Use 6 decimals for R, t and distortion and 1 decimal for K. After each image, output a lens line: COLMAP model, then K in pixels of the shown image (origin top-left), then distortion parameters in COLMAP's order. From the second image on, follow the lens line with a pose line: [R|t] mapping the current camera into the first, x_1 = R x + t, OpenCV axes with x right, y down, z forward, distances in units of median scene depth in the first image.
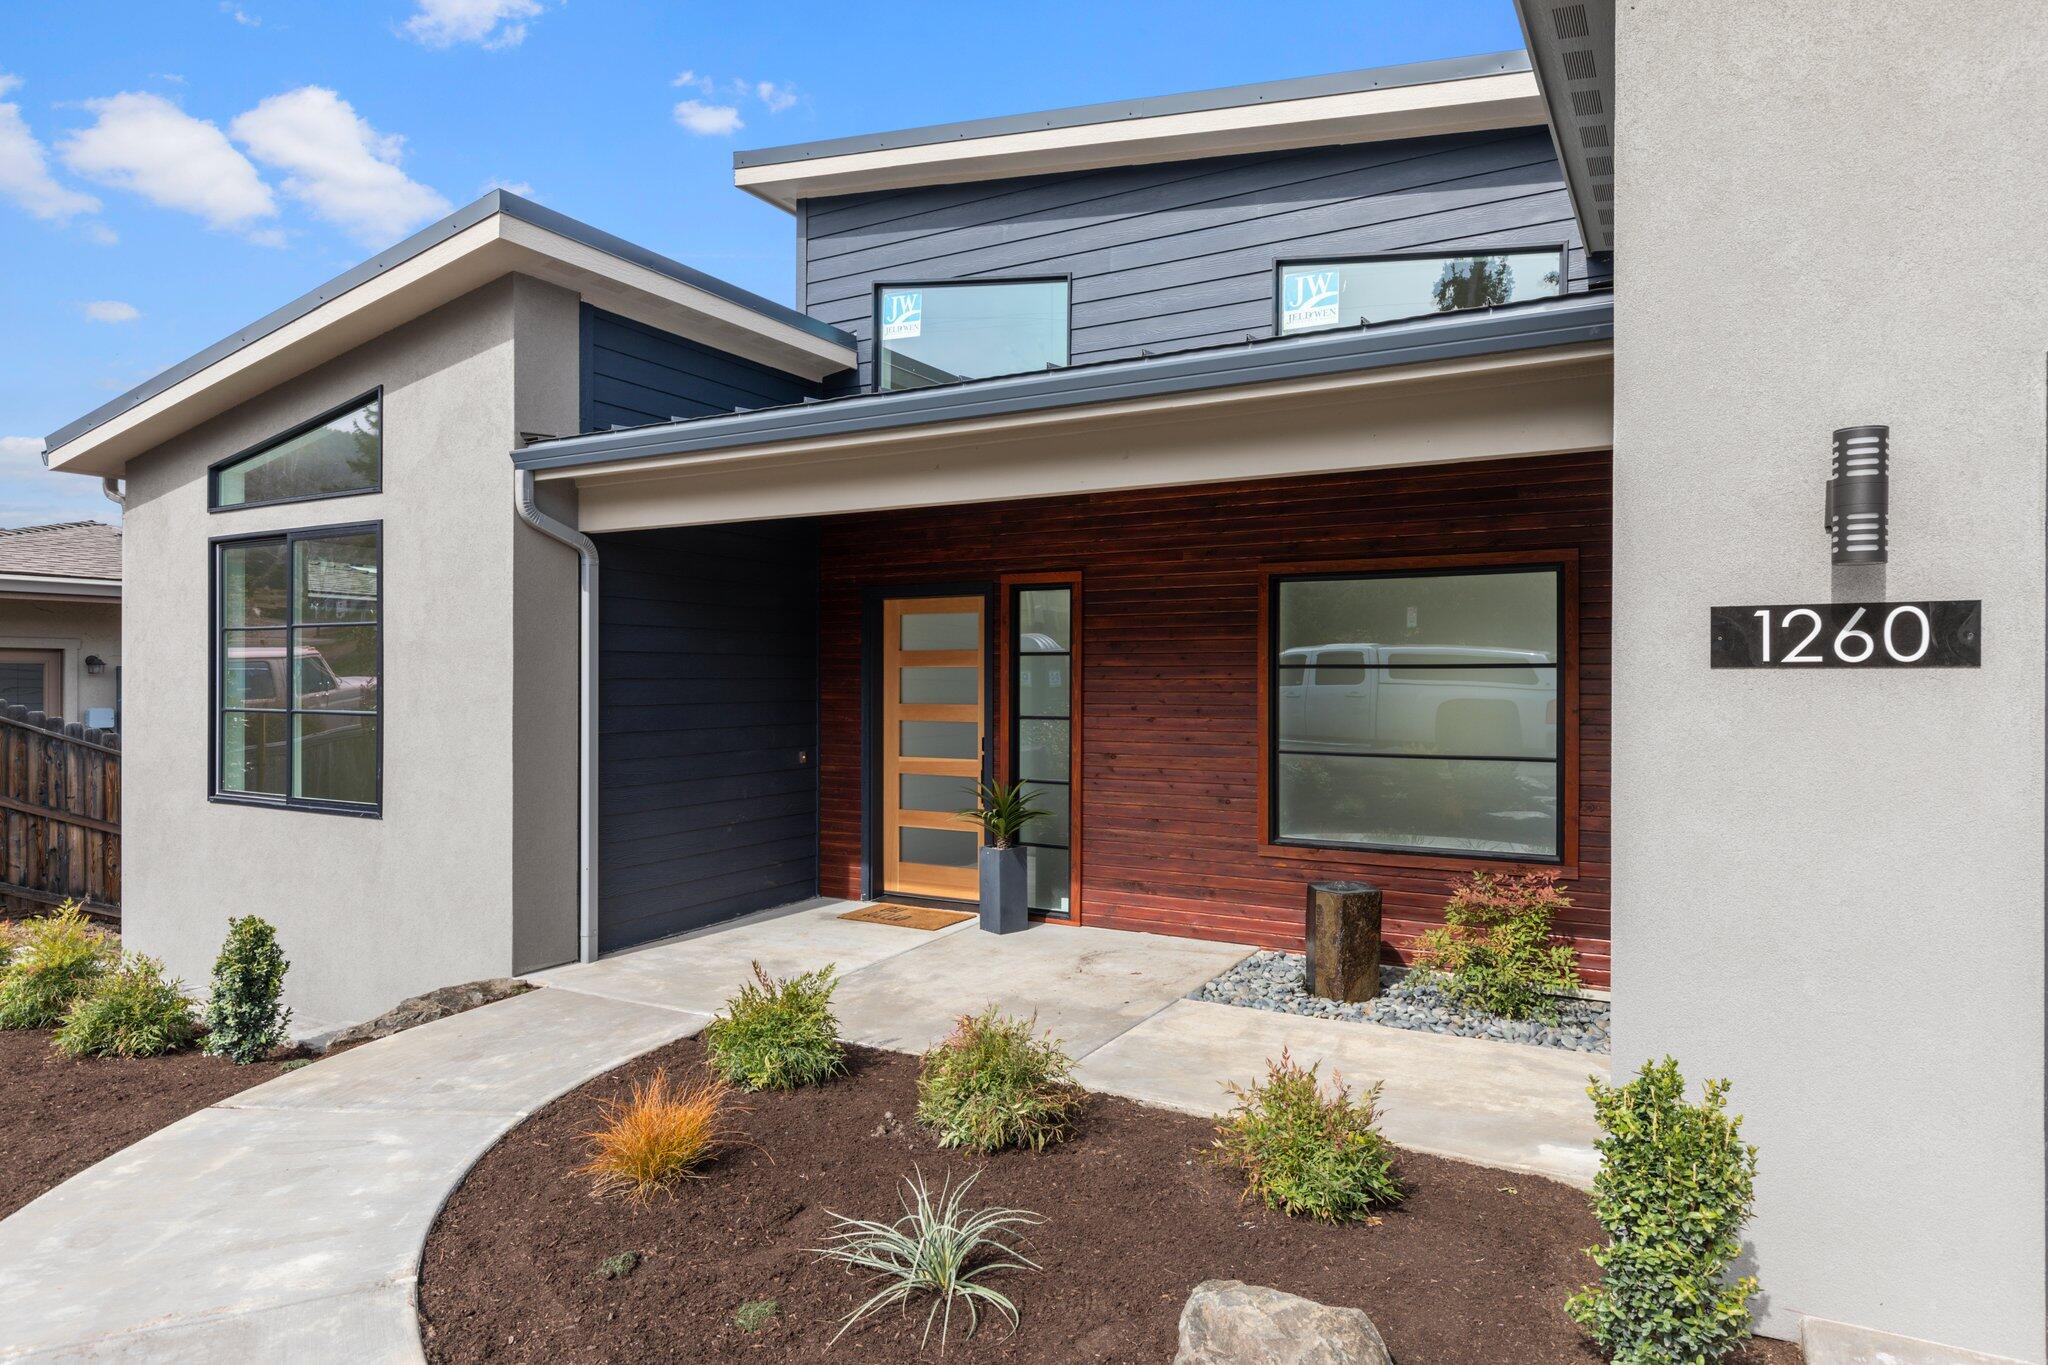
lens RADIAL K [[1203.3, 0, 1024.0], [0, 1203.3, 682.5], [0, 0, 1]] dist [-0.004289, -0.000875]
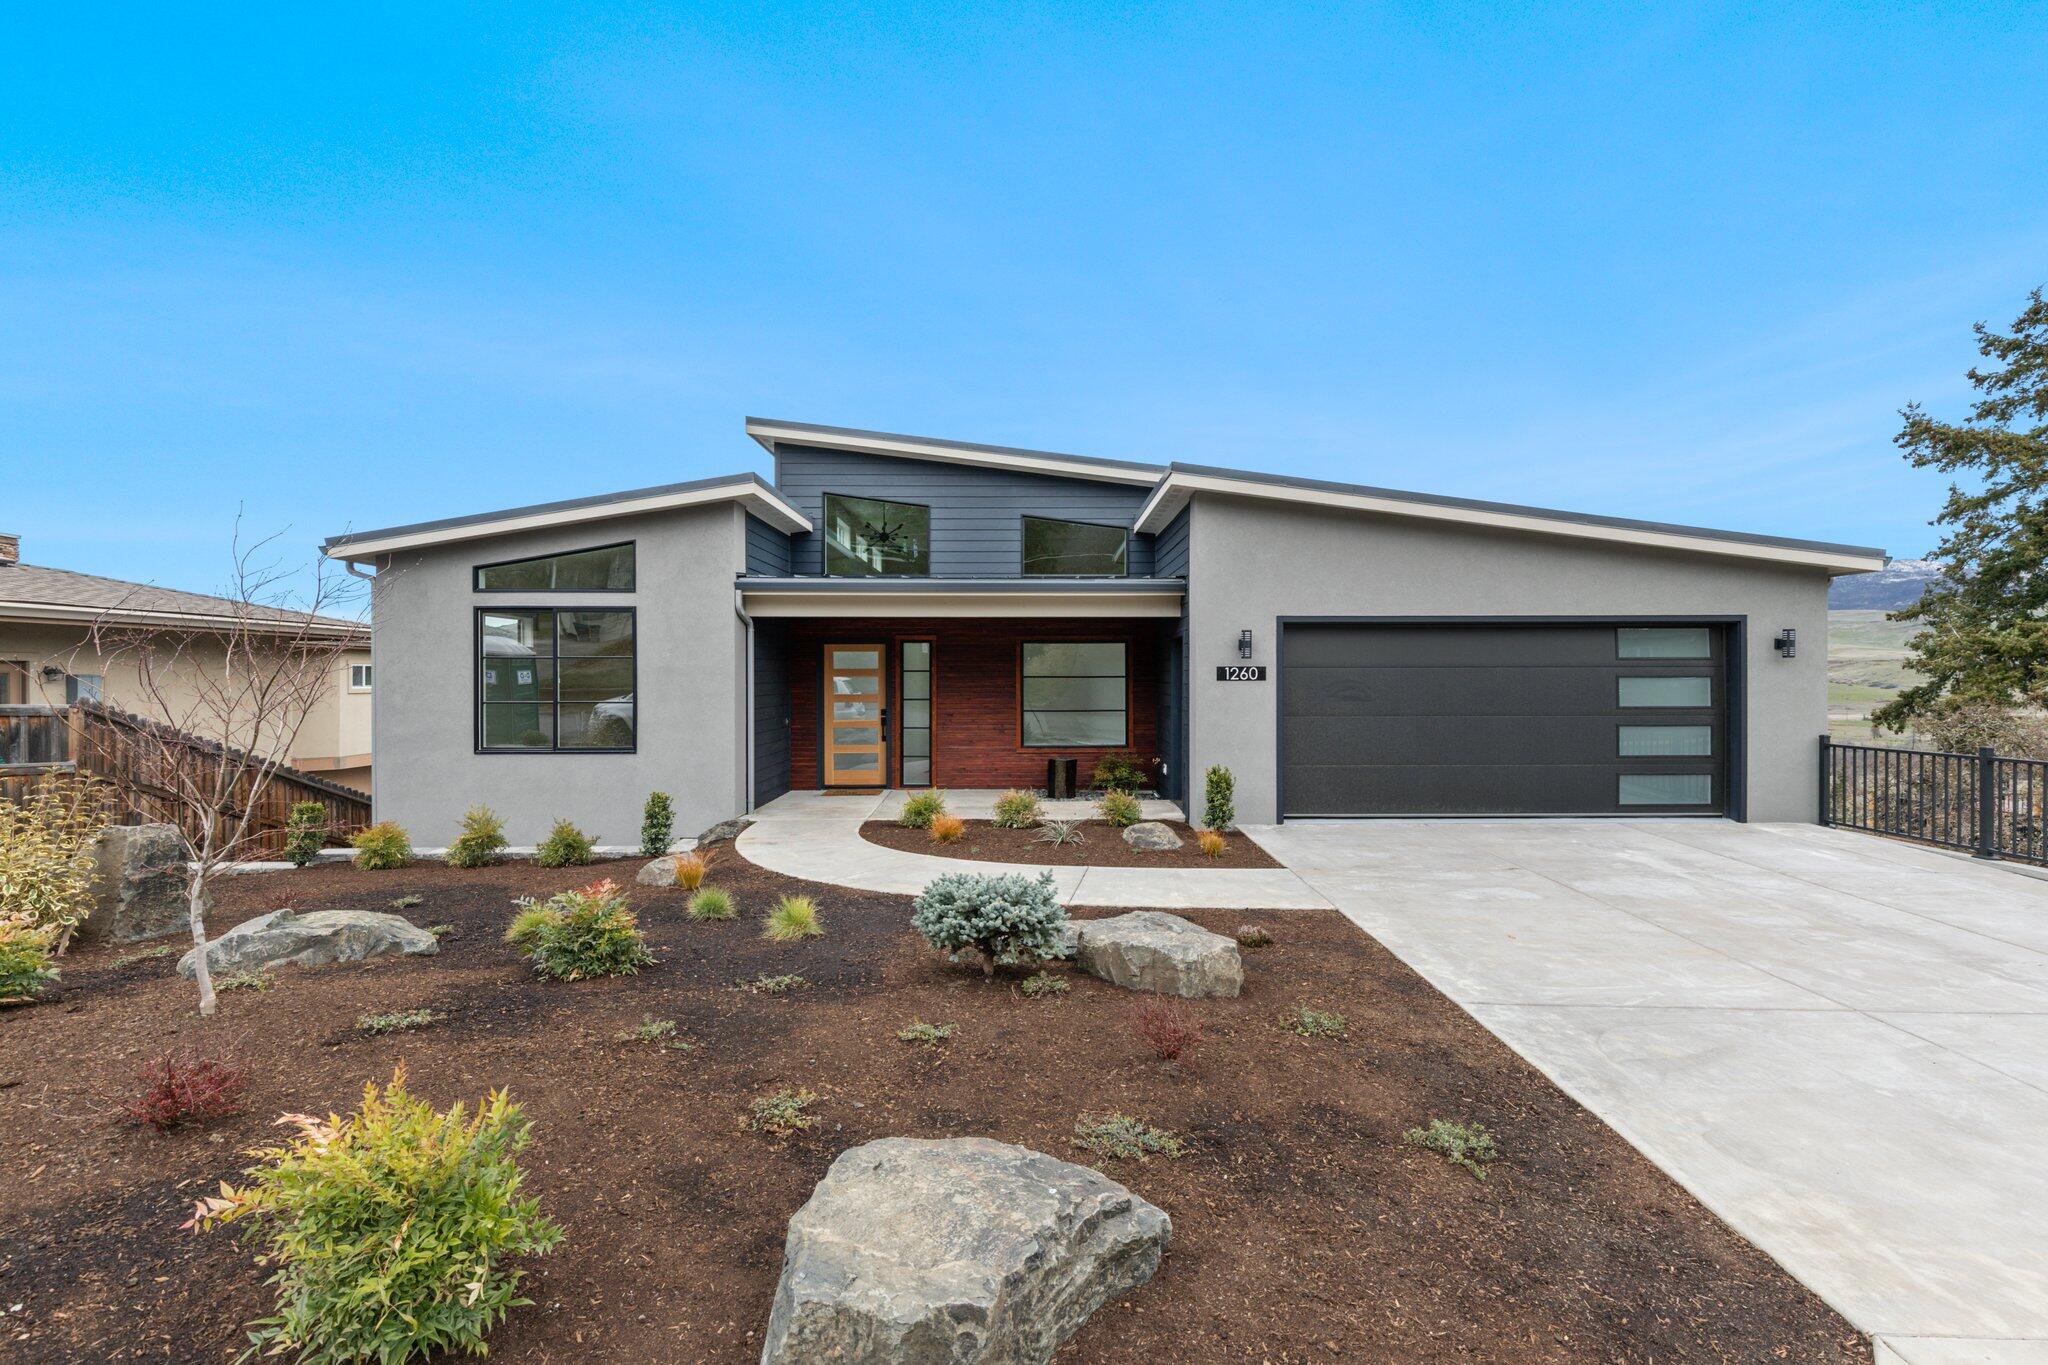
lens RADIAL K [[917.5, 0, 1040.0], [0, 917.5, 680.8], [0, 0, 1]] dist [0.003257, 0.000516]
pose [[0.870353, -0.005585, 0.492396, -0.633924], [0.004775, 0.999984, 0.002903, -0.009623], [-0.492405, -0.000175, 0.870366, -0.616013]]
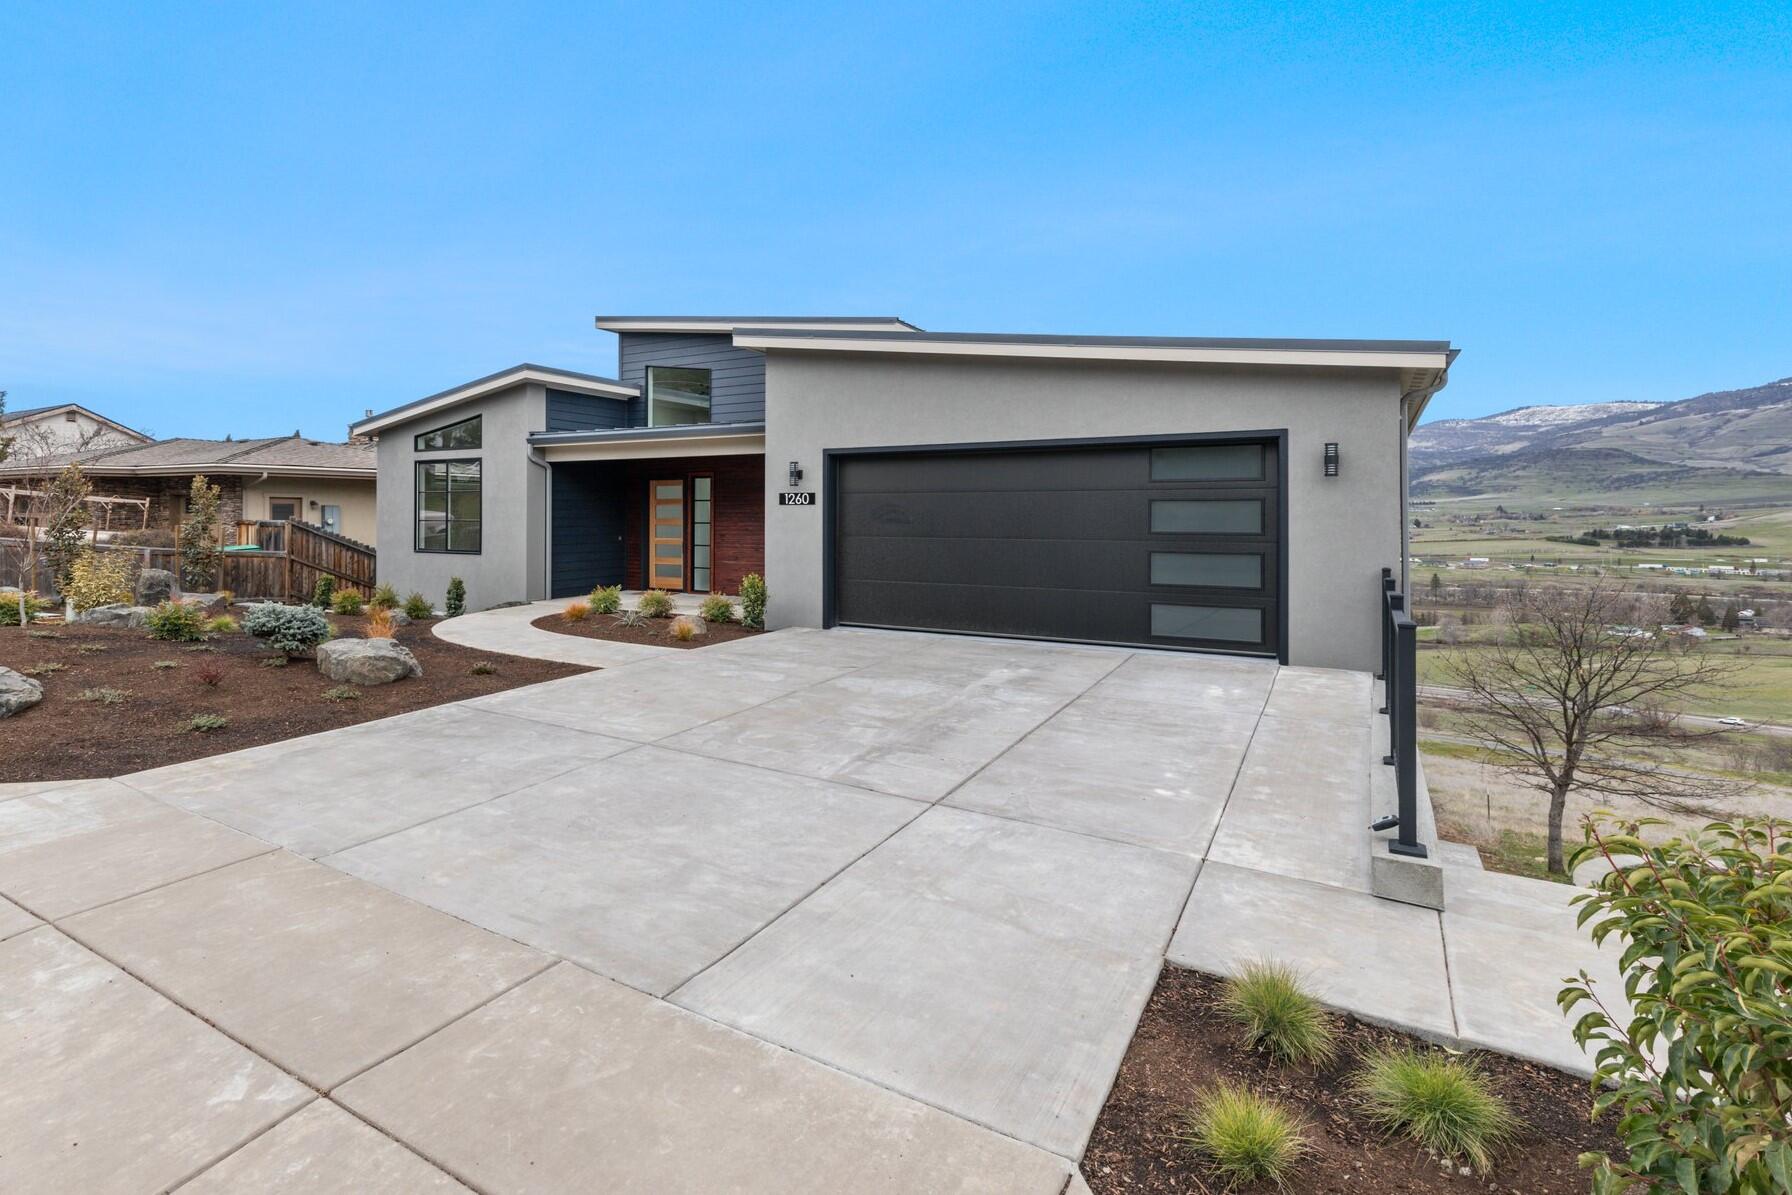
lens RADIAL K [[901.6, 0, 766.0], [0, 901.6, 512.4], [0, 0, 1]] dist [0.002550, 0.000028]
pose [[0.998405, 0.000462, -0.056459, 0.288698], [-0.000809, 0.999981, -0.006125, 0.017196], [0.056455, 0.006161, 0.998386, -1.132325]]
